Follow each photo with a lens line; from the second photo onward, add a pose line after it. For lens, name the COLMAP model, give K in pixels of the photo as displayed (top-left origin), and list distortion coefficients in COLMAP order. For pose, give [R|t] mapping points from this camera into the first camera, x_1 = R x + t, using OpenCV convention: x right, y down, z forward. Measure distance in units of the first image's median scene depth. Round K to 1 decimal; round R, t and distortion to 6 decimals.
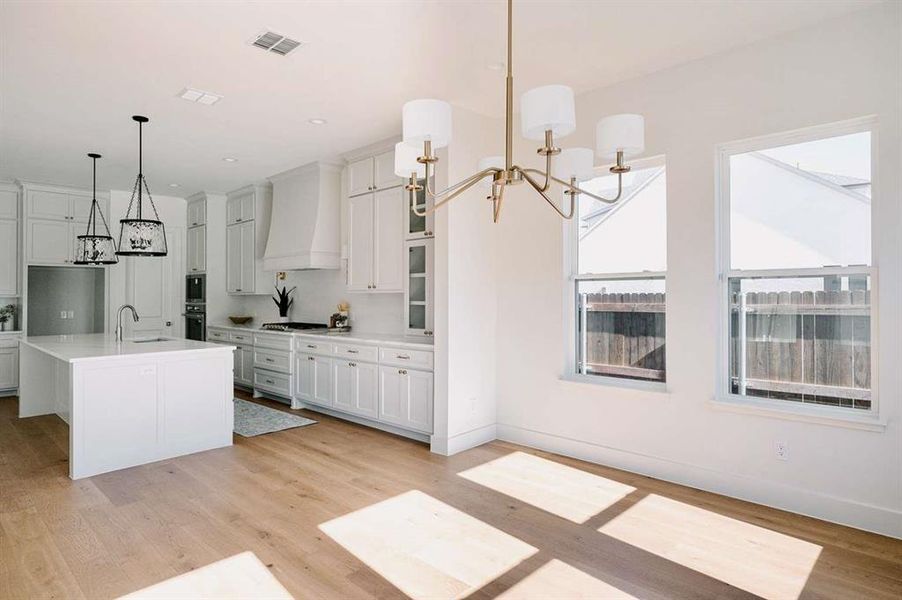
lens RADIAL K [[499.2, 0, 449.3], [0, 499.2, 283.9], [0, 0, 1]] dist [-0.000552, -0.000125]
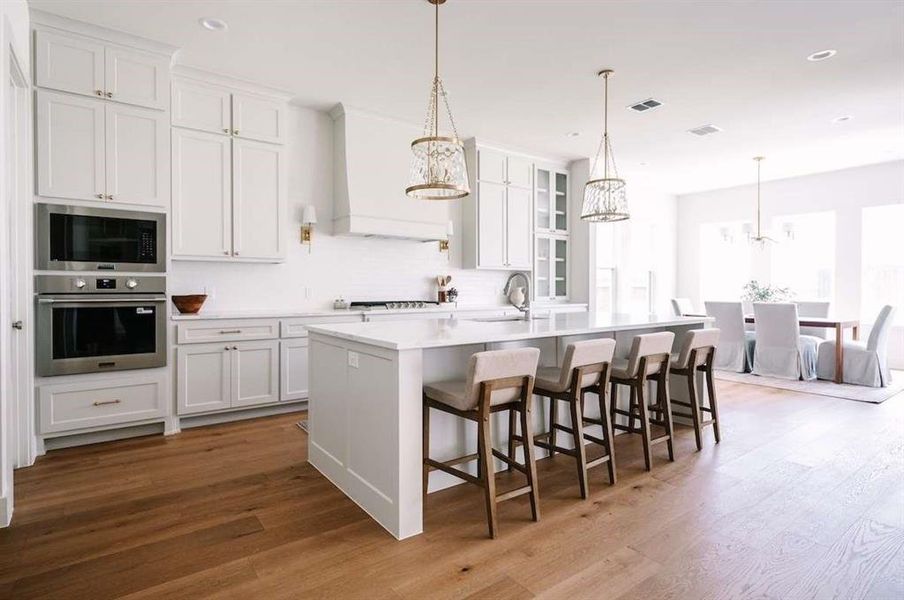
lens RADIAL K [[457.8, 0, 436.9], [0, 457.8, 294.0], [0, 0, 1]] dist [-0.001228, -0.000587]
pose [[0.204339, -0.010596, 0.978843, -1.367895], [-0.029382, 0.999424, 0.016952, 0.067202], [-0.978459, -0.032225, 0.203910, 1.008967]]
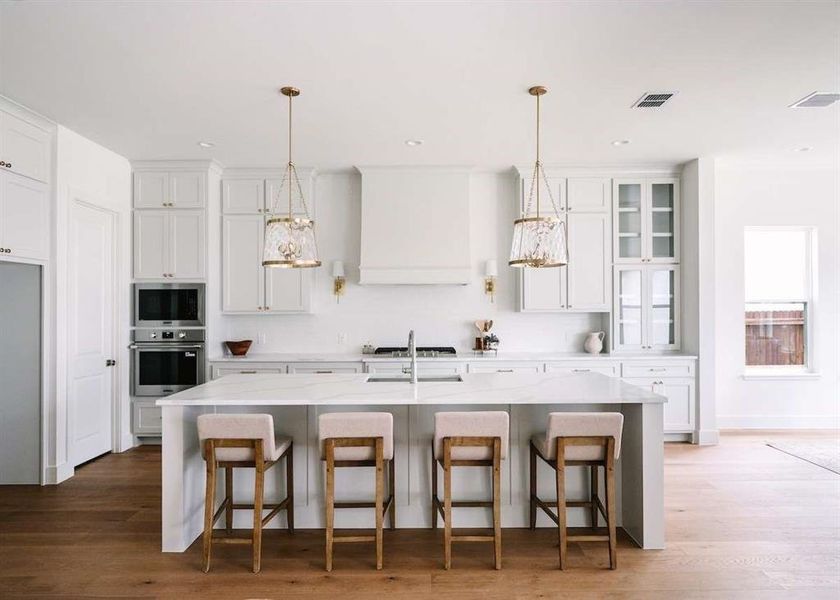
lens RADIAL K [[502.3, 0, 413.3], [0, 502.3, 308.5], [0, 0, 1]] dist [-0.002241, -0.000023]
pose [[0.734814, 0.001008, 0.678267, -1.155452], [-0.014630, 0.999790, 0.014364, 0.000029], [-0.678110, -0.020478, 0.734675, 0.496242]]
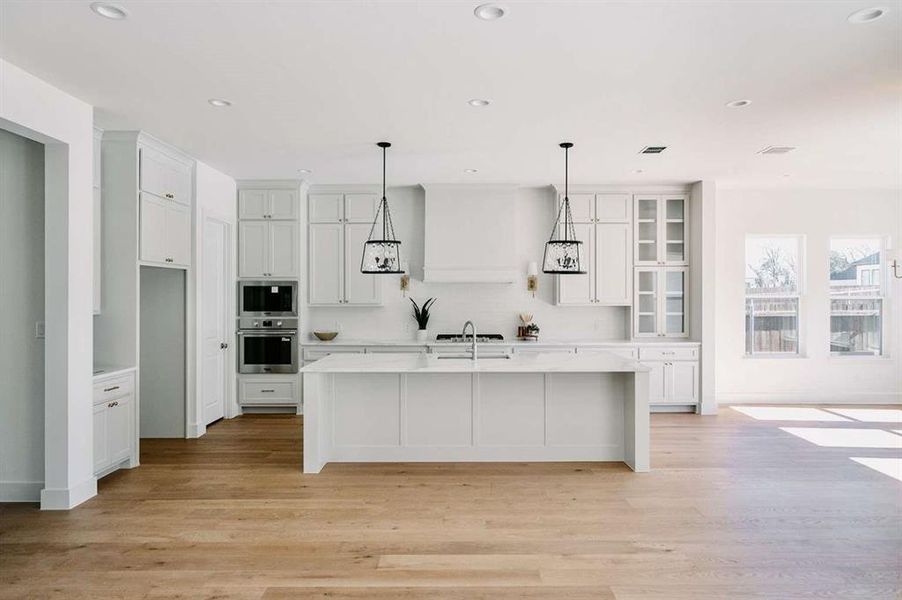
lens RADIAL K [[538.7, 0, 451.0], [0, 538.7, 300.0], [0, 0, 1]] dist [0.000073, 0.000691]
pose [[0.734403, -0.001473, 0.678712, -1.407976], [-0.018575, 0.999579, 0.022269, -0.021024], [-0.678459, -0.028962, 0.734067, 0.290004]]
